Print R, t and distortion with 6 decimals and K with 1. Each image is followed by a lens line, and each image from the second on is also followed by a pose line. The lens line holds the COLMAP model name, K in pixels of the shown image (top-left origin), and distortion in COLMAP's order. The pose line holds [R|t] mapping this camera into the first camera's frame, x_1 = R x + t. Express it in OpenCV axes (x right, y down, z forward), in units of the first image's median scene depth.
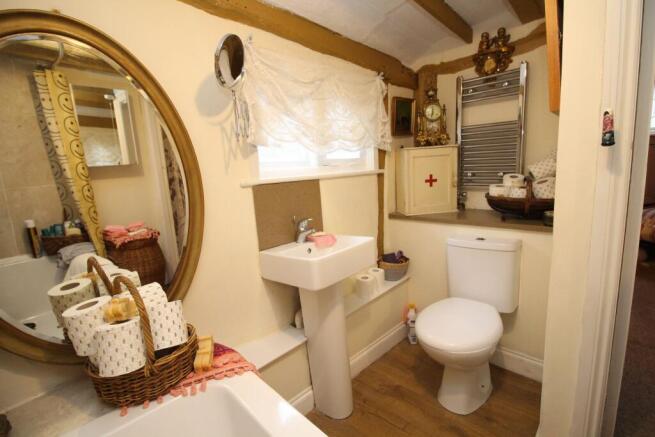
lens RADIAL K [[300.9, 0, 327.5], [0, 300.9, 218.5], [0, 0, 1]] dist [-0.014211, -0.008068]
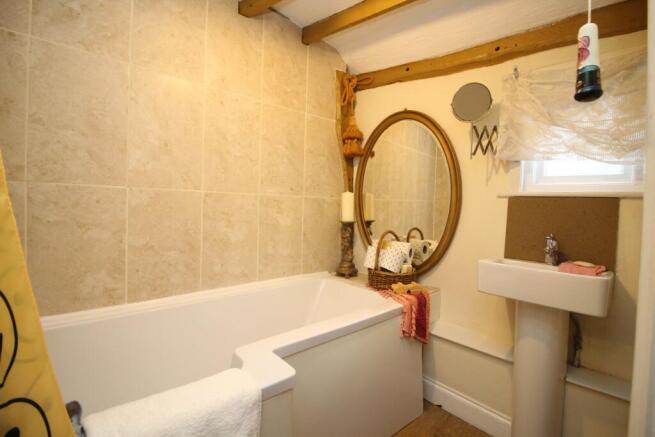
lens RADIAL K [[300.9, 0, 327.5], [0, 300.9, 218.5], [0, 0, 1]] dist [-0.014211, -0.008068]
pose [[-0.046623, 0.099717, -0.993923, 0.887541], [-0.206534, 0.972542, 0.107260, -0.010603], [0.977328, 0.210280, -0.024748, 0.389978]]
